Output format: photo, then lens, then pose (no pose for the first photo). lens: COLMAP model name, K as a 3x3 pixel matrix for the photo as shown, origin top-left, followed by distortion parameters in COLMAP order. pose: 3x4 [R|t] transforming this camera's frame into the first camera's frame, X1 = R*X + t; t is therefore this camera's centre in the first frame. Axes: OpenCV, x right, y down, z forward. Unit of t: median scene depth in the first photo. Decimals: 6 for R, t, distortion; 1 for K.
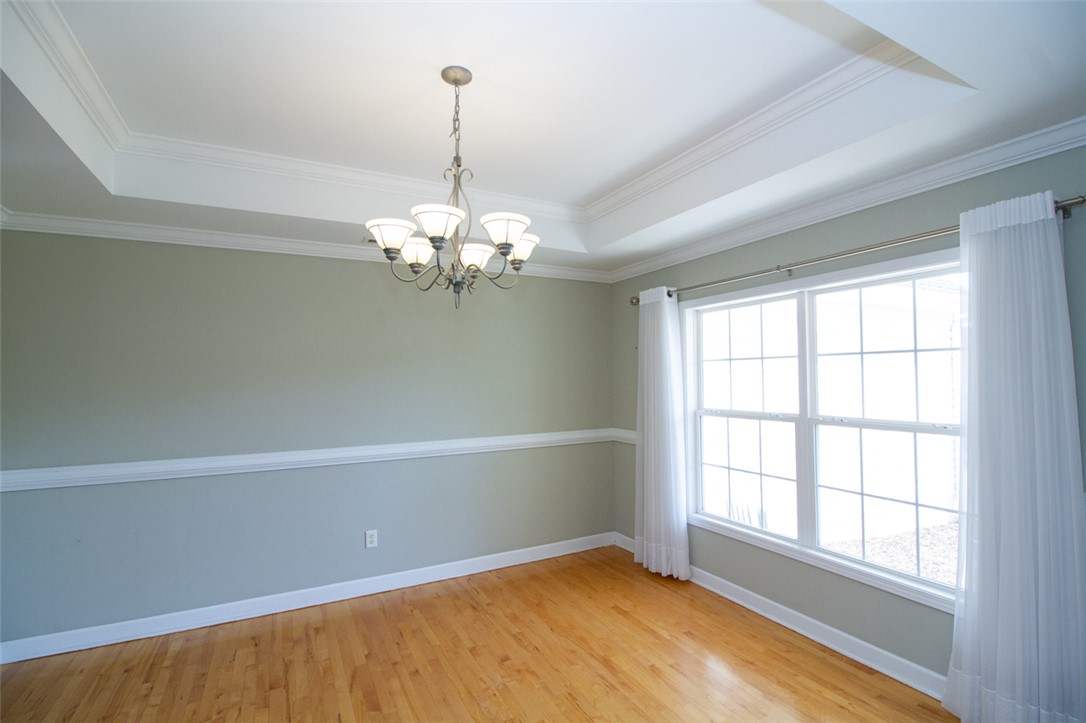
lens RADIAL K [[506.1, 0, 540.1], [0, 506.1, 358.7], [0, 0, 1]] dist [-0.002215, -0.005752]
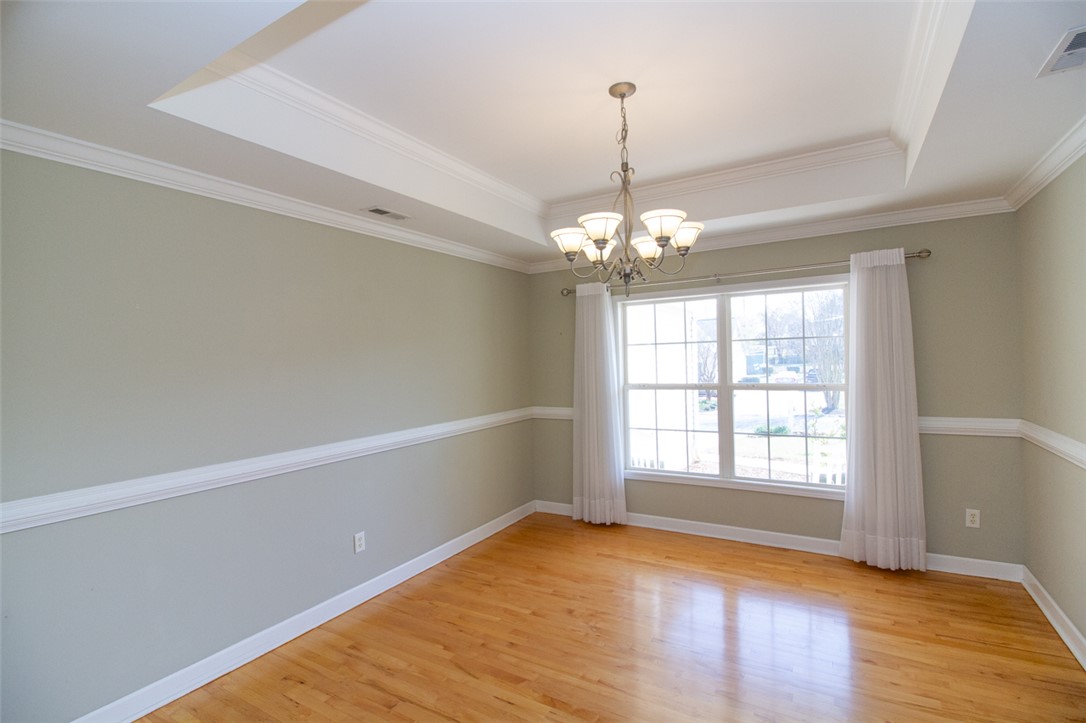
lens RADIAL K [[506.1, 0, 542.5], [0, 506.1, 359.6], [0, 0, 1]] dist [-0.002215, -0.005752]
pose [[0.852049, -0.013627, 0.523285, -0.626130], [-0.001453, 0.999596, 0.028396, 0.006439], [-0.523460, -0.024955, 0.851685, 0.085607]]
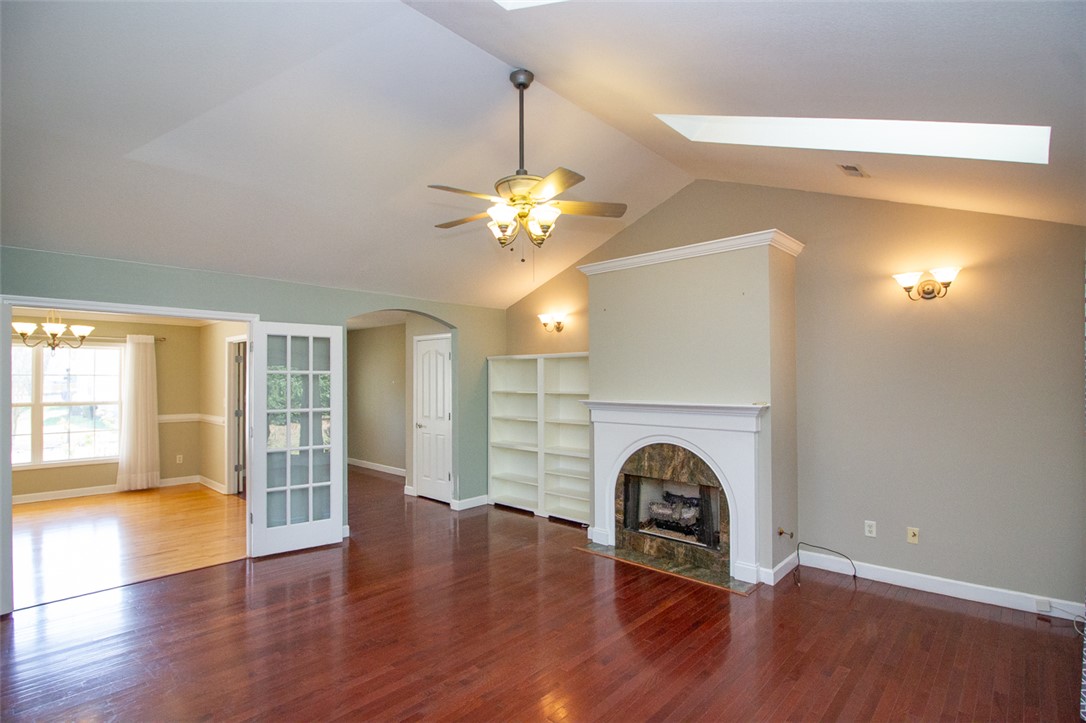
lens RADIAL K [[506.1, 0, 522.9], [0, 506.1, 381.0], [0, 0, 1]] dist [-0.002215, -0.005752]
pose [[-0.332907, 0.006962, 0.942934, -2.146701], [-0.039792, 0.998978, -0.021424, -0.015391], [-0.942120, -0.044654, -0.332290, -0.224514]]
